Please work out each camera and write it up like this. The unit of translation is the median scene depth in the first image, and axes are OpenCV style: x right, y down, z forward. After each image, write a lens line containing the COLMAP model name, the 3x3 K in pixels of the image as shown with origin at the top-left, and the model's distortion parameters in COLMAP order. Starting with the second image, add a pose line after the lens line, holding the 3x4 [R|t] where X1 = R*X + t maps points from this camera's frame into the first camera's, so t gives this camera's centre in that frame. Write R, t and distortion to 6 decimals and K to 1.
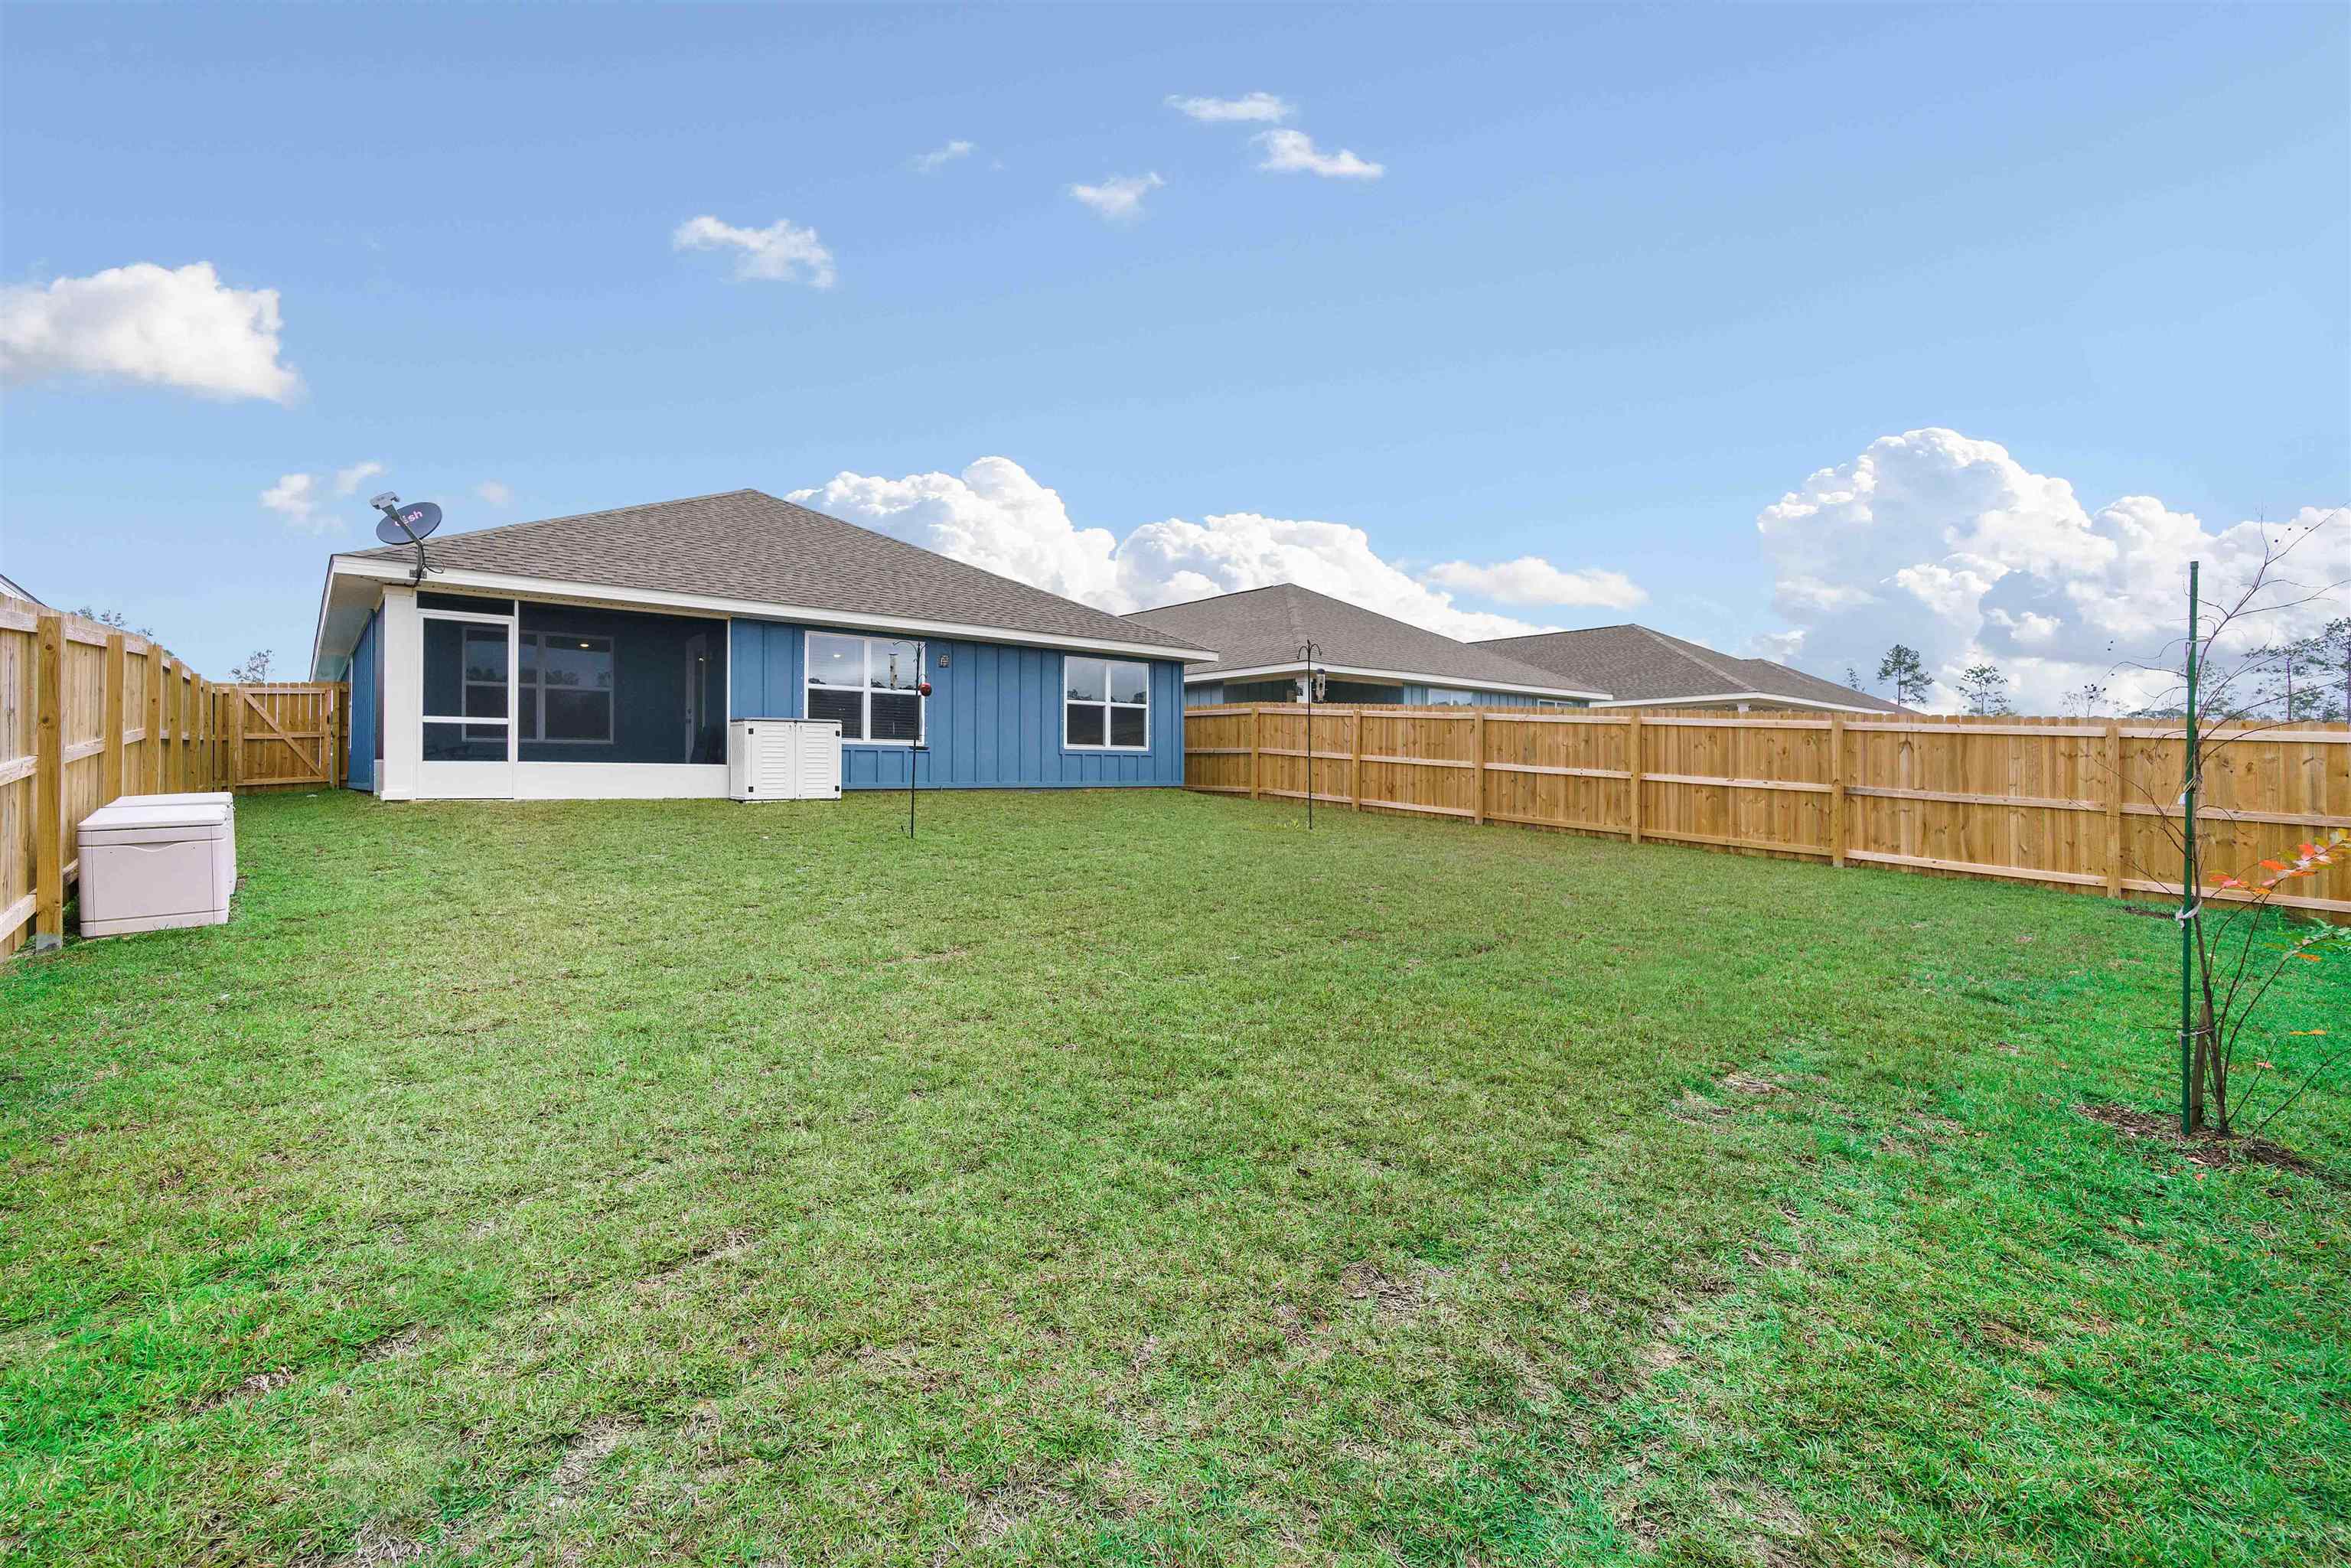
lens RADIAL K [[1027.3, 0, 1173.5], [0, 1027.3, 772.3], [0, 0, 1]] dist [-0.002478, 0.000072]
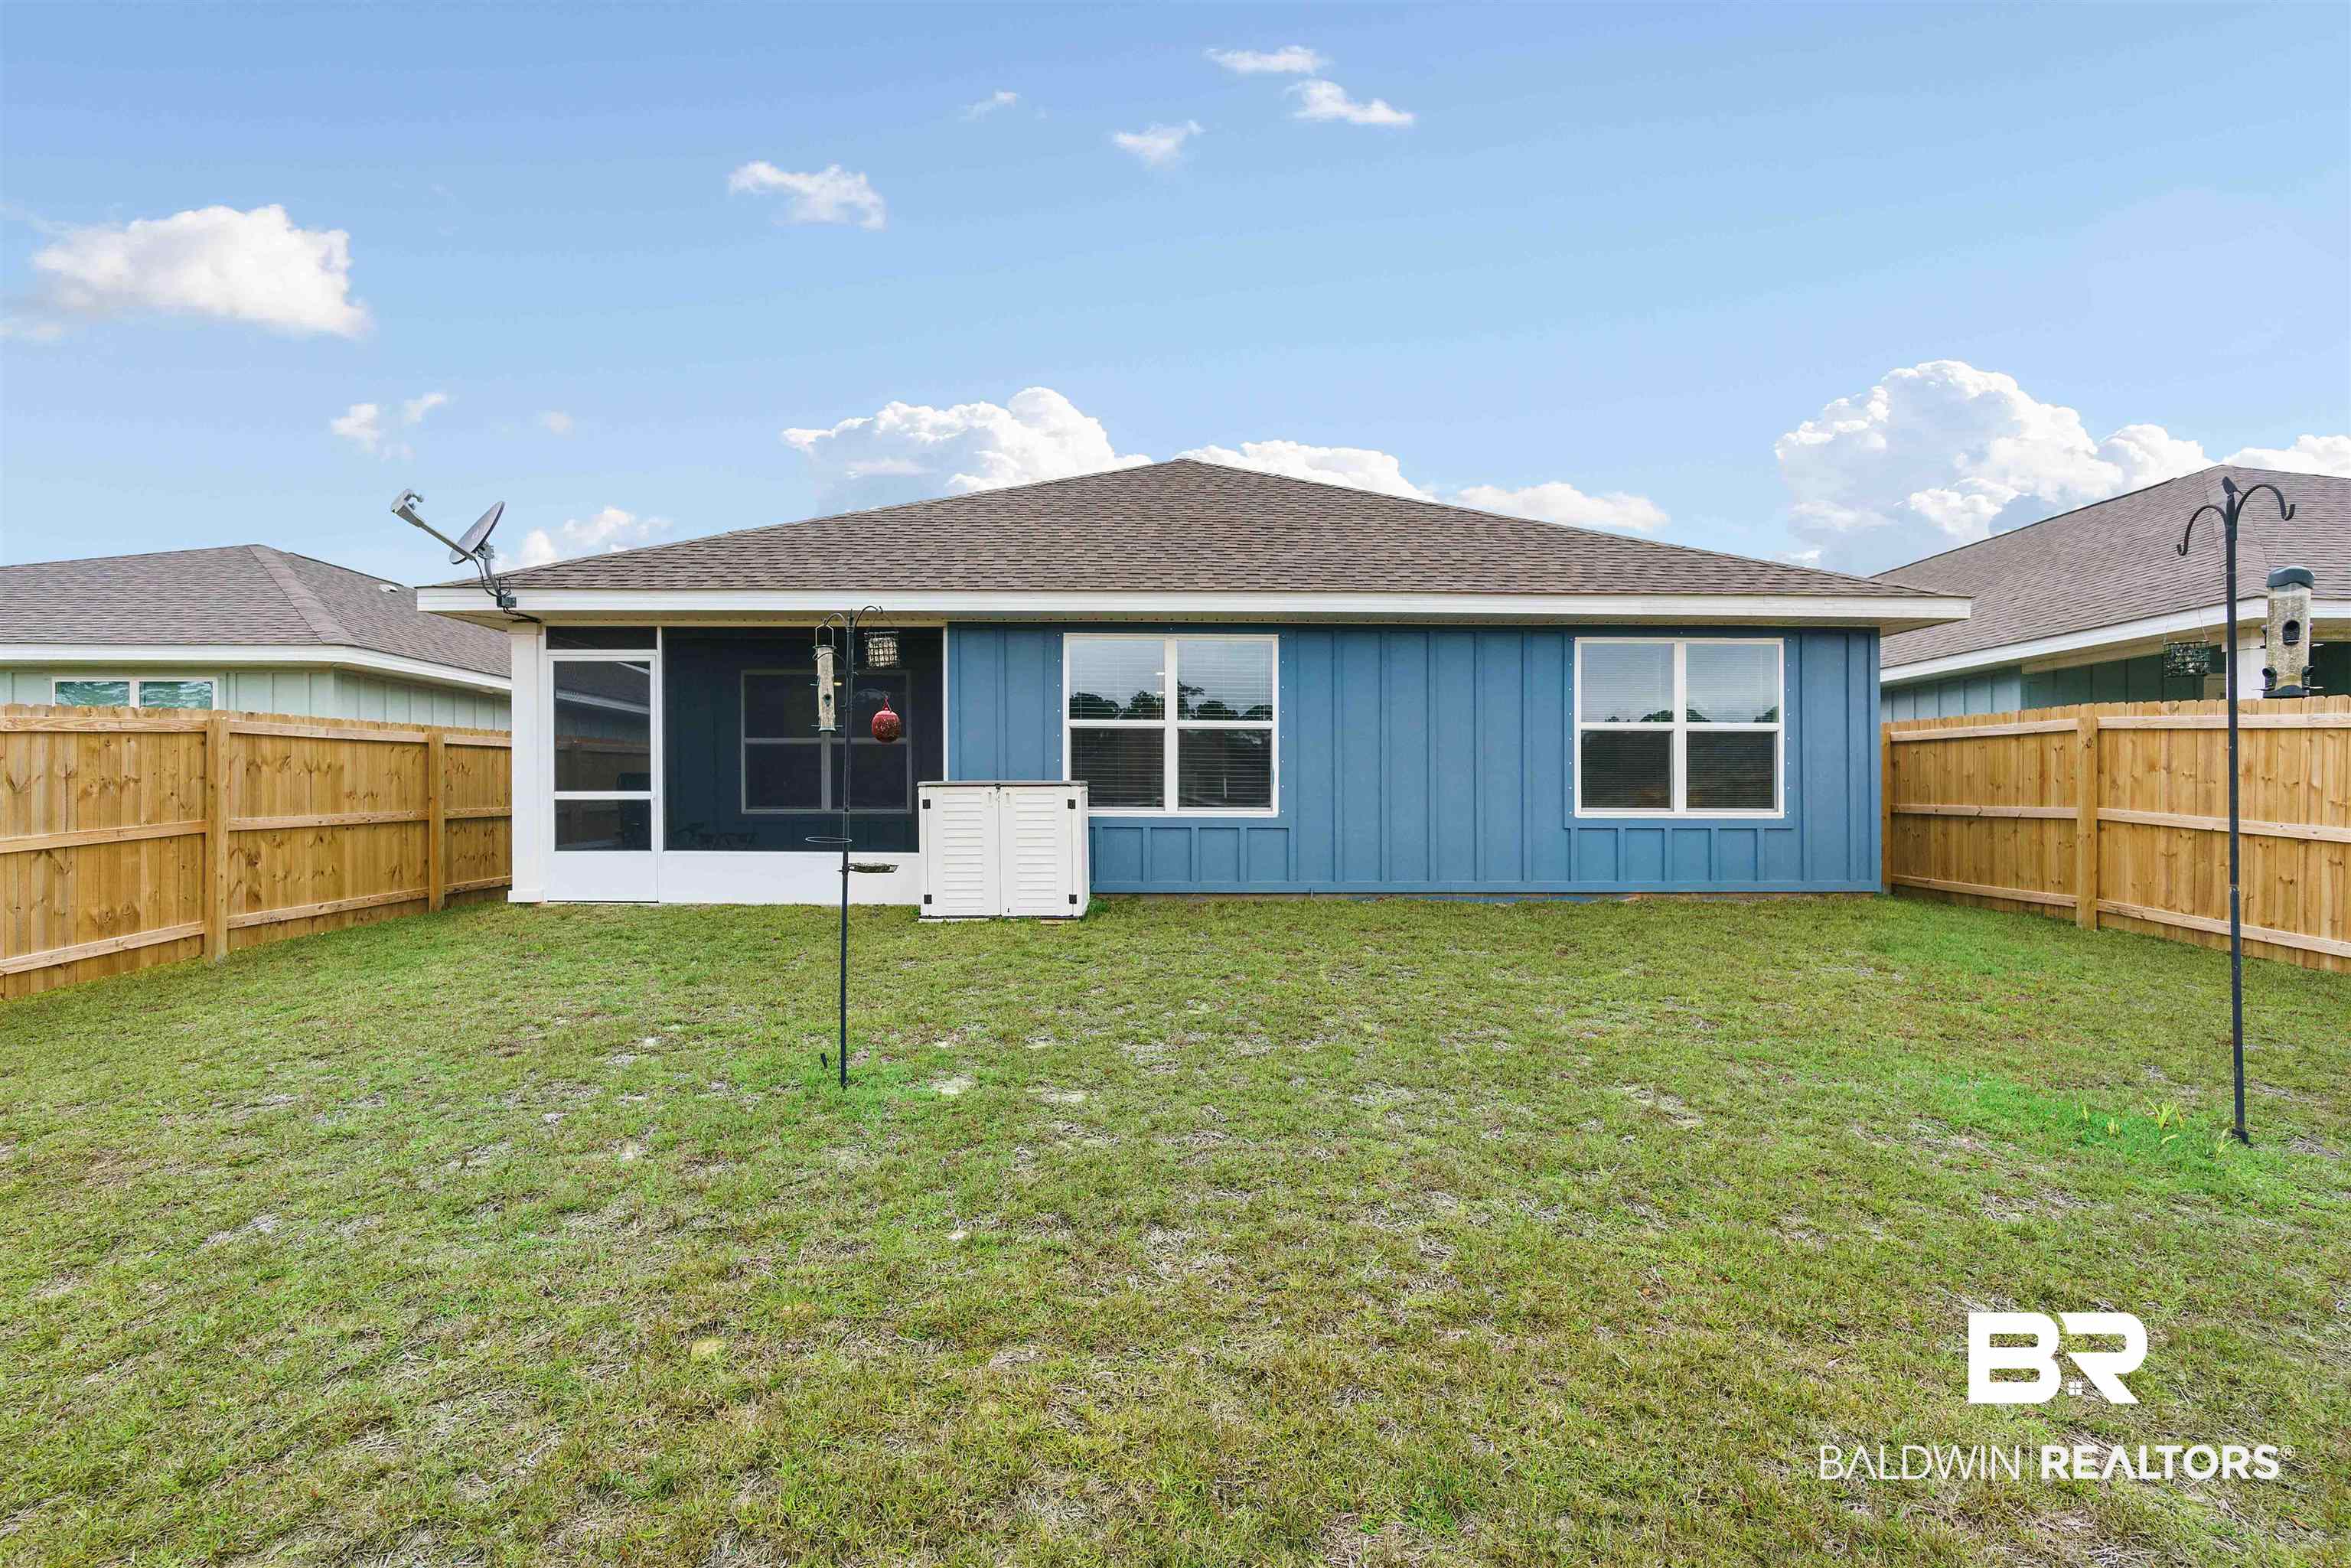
lens RADIAL K [[1027.3, 0, 1185.7], [0, 1027.3, 800.2], [0, 0, 1]] dist [-0.002478, 0.000072]
pose [[0.768917, -0.001625, -0.639347, 0.081375], [0.001596, 0.999999, -0.000622, -0.035174], [0.639347, -0.000542, 0.768918, 0.535248]]
